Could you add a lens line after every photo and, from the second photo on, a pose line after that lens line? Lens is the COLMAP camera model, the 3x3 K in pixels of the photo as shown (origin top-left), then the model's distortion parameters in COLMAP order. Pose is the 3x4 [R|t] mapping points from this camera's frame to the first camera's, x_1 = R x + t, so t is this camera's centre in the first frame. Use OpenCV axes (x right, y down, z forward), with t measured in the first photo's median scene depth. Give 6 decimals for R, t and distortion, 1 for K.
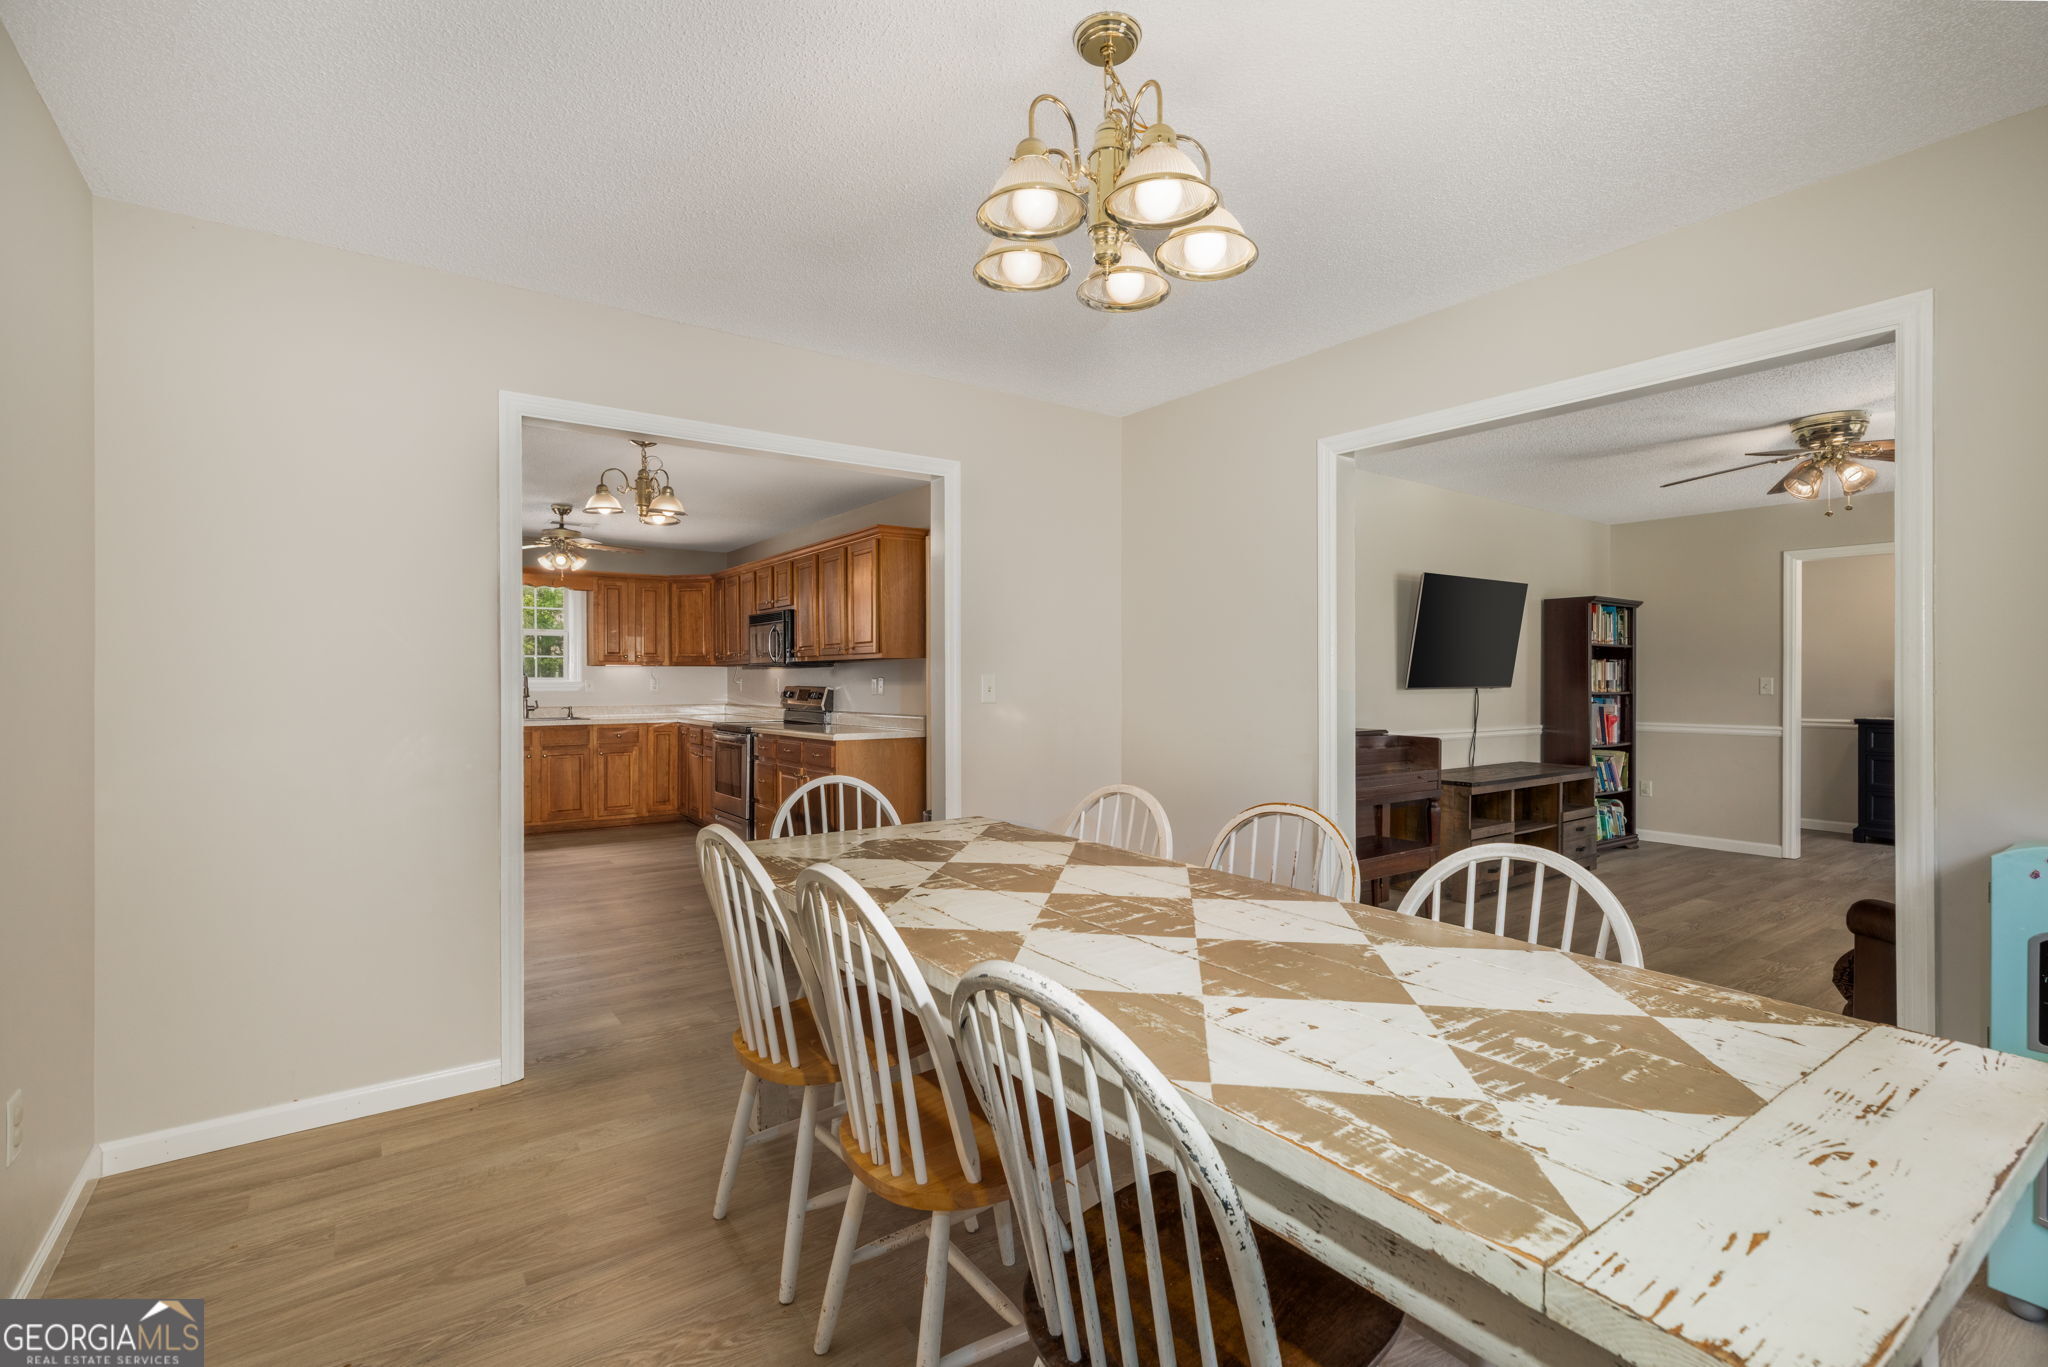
lens RADIAL K [[952.3, 0, 1042.1], [0, 952.3, 682.5], [0, 0, 1]] dist [0.008571, 0.000444]
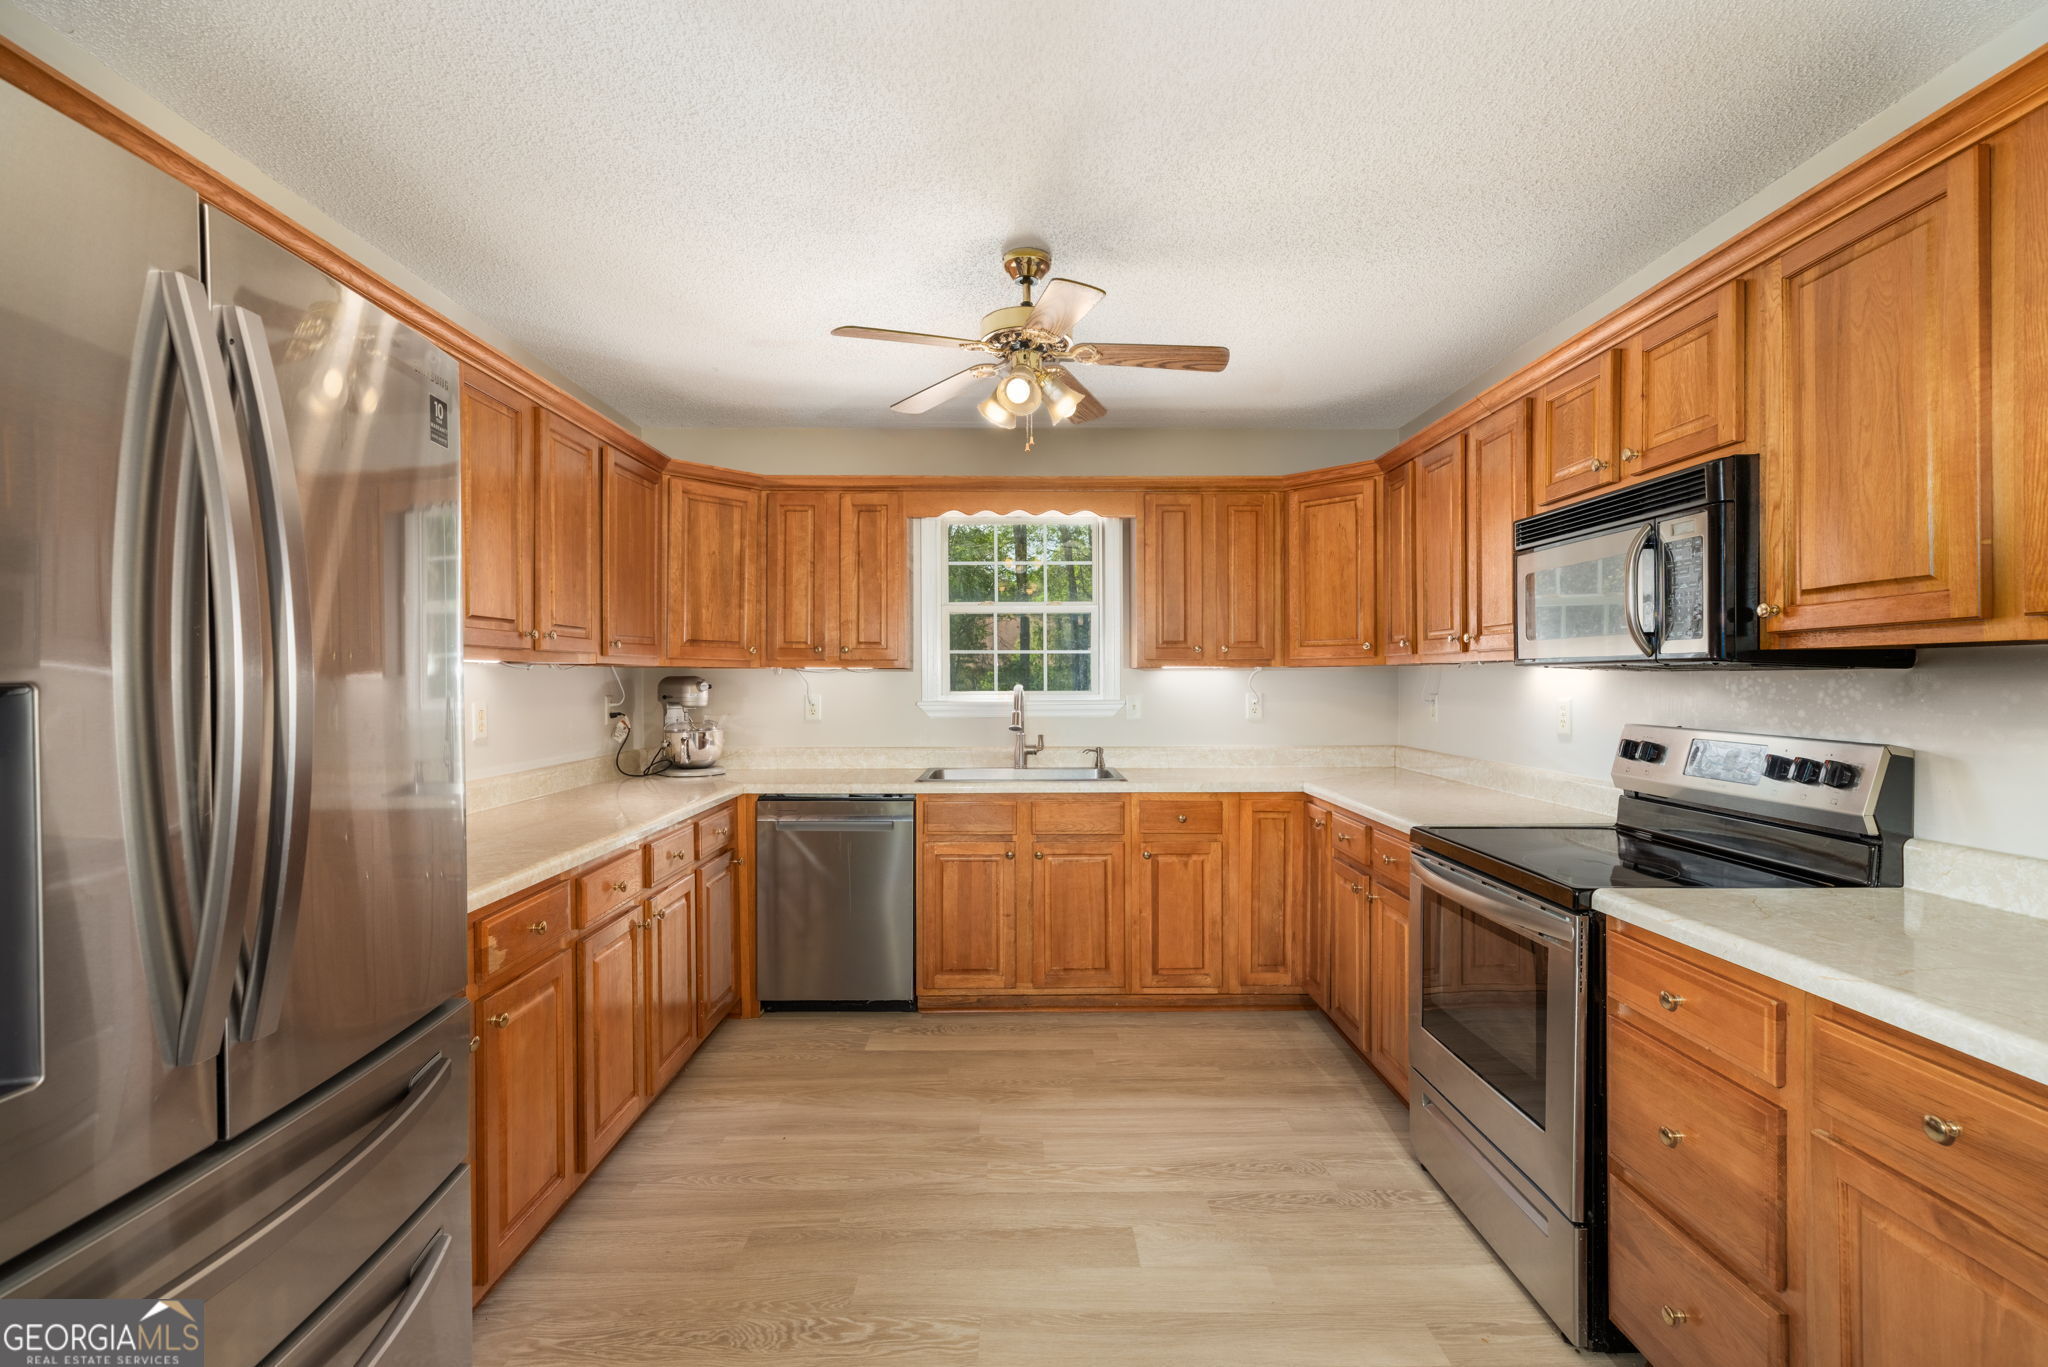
lens RADIAL K [[954.6, 0, 1024.0], [0, 954.6, 676.6], [0, 0, 1]] dist [0.008054, -0.000409]
pose [[0.811303, 0.000723, -0.584625, -0.228142], [-0.004493, 0.999977, -0.004998, -0.010724], [0.584608, 0.006682, 0.811288, 0.564308]]
